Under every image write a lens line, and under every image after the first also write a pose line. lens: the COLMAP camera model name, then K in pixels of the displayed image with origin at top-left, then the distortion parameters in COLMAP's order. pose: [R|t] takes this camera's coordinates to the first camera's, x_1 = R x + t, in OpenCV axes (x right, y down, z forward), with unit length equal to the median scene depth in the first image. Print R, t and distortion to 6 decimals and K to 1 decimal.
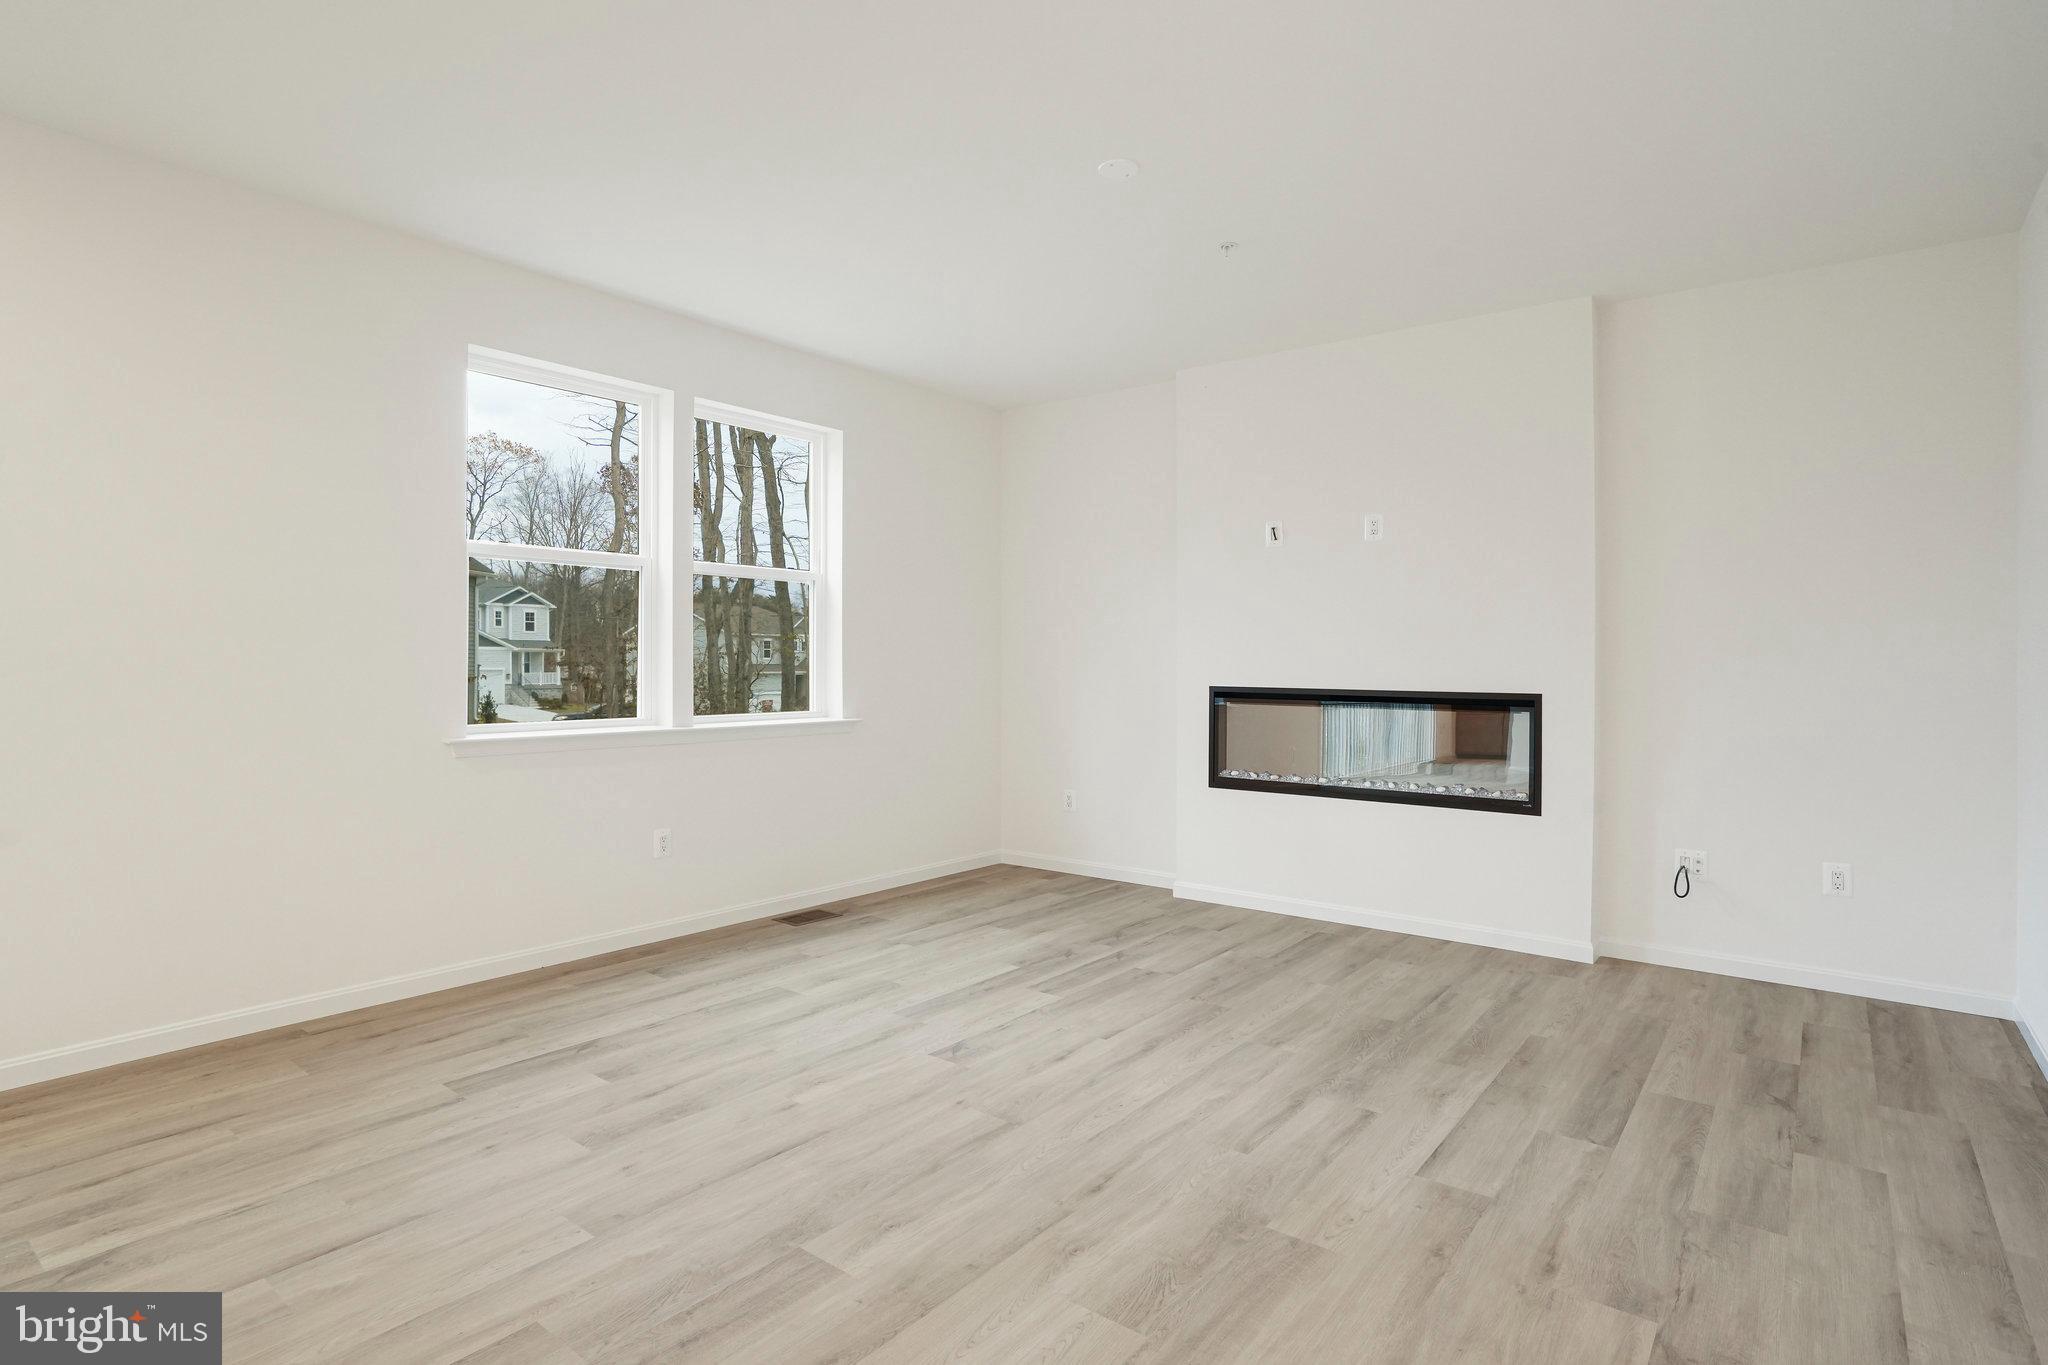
lens RADIAL K [[1048.4, 0, 1021.1], [0, 1048.4, 659.2], [0, 0, 1]] dist [-0.044640, 0.028204]
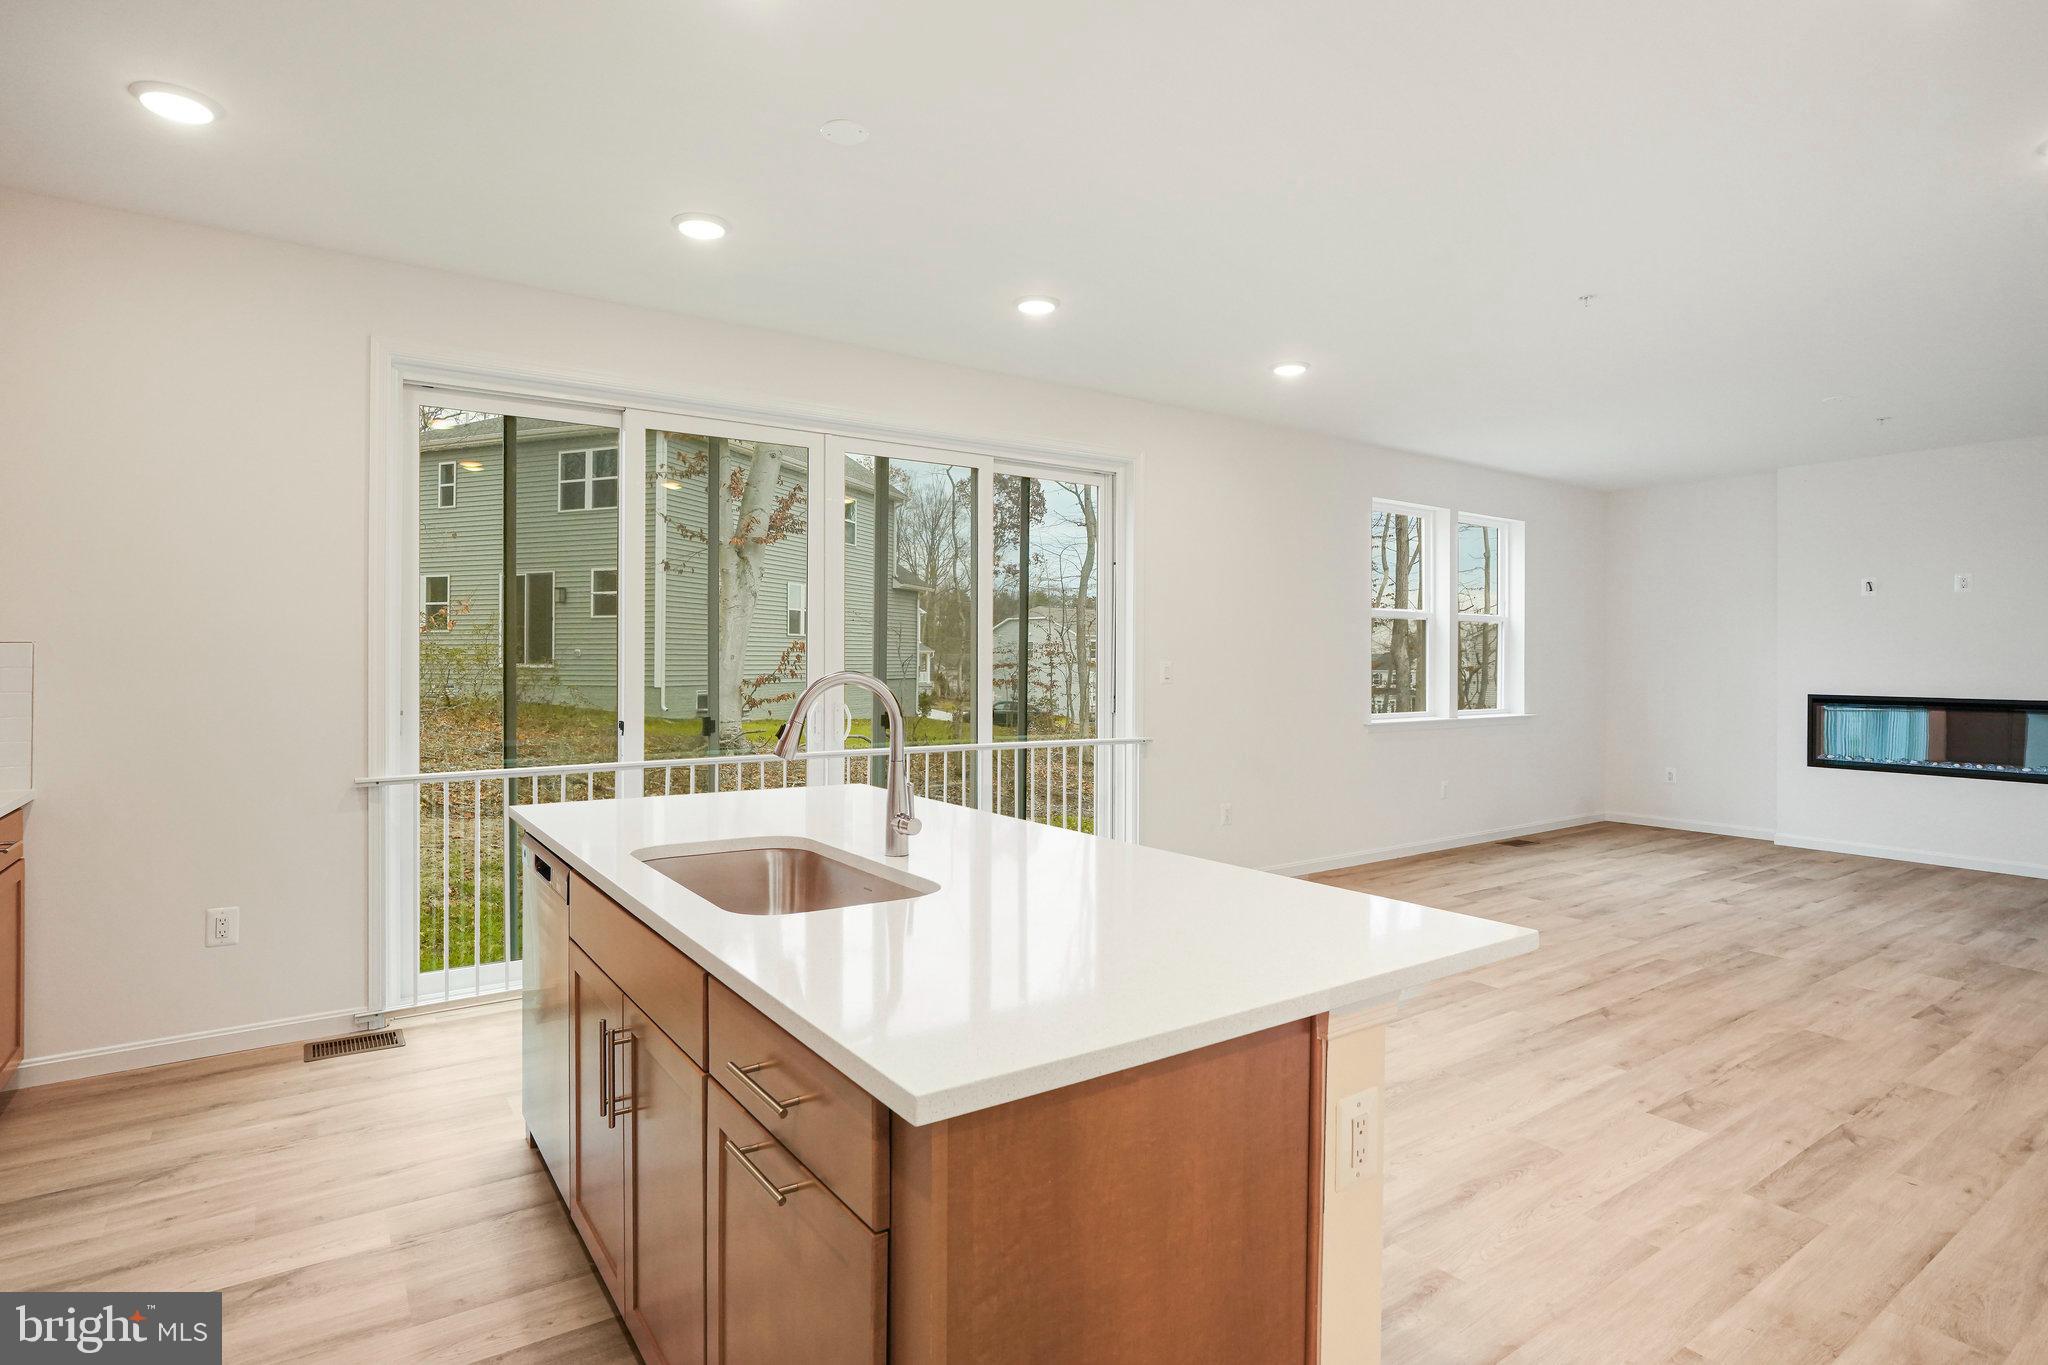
lens RADIAL K [[1048.4, 0, 1021.1], [0, 1048.4, 659.2], [0, 0, 1]] dist [-0.044640, 0.028204]
pose [[0.957002, -0.000684, -0.290082, -0.716181], [0.001201, 0.999998, 0.001605, -0.041552], [0.290080, -0.001884, 0.957001, -1.053507]]
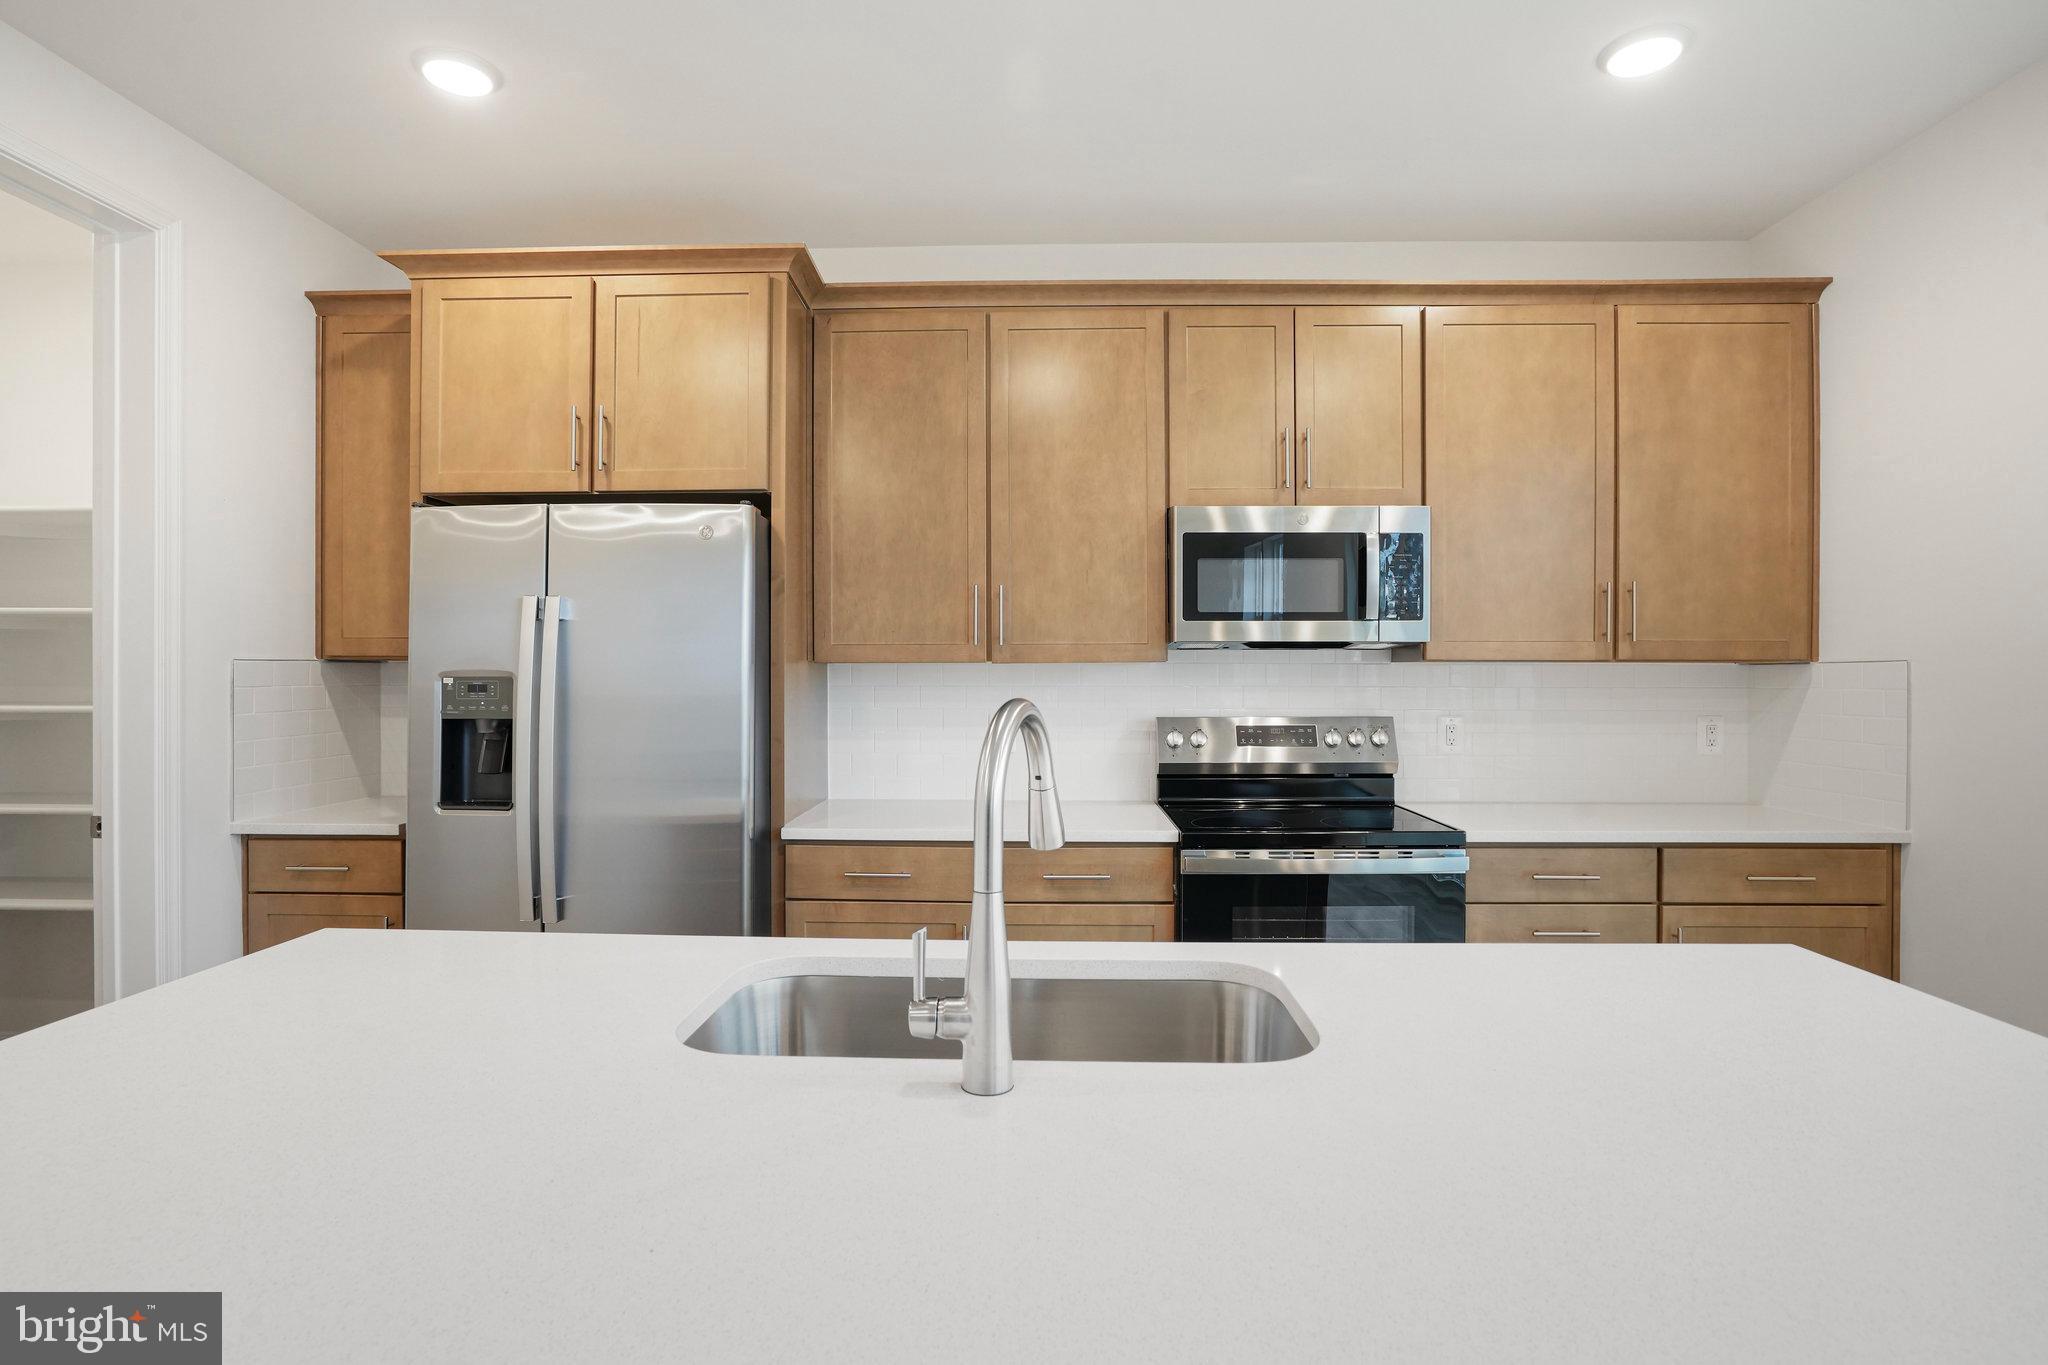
lens RADIAL K [[1064.5, 0, 1027.1], [0, 1064.5, 675.6], [0, 0, 1]] dist [-0.028279, 0.000732]
pose [[-0.807031, -0.006544, -0.590473, -0.805475], [-0.002848, 0.999970, -0.007190, -0.037210], [0.590502, -0.004121, -0.807025, -0.129950]]
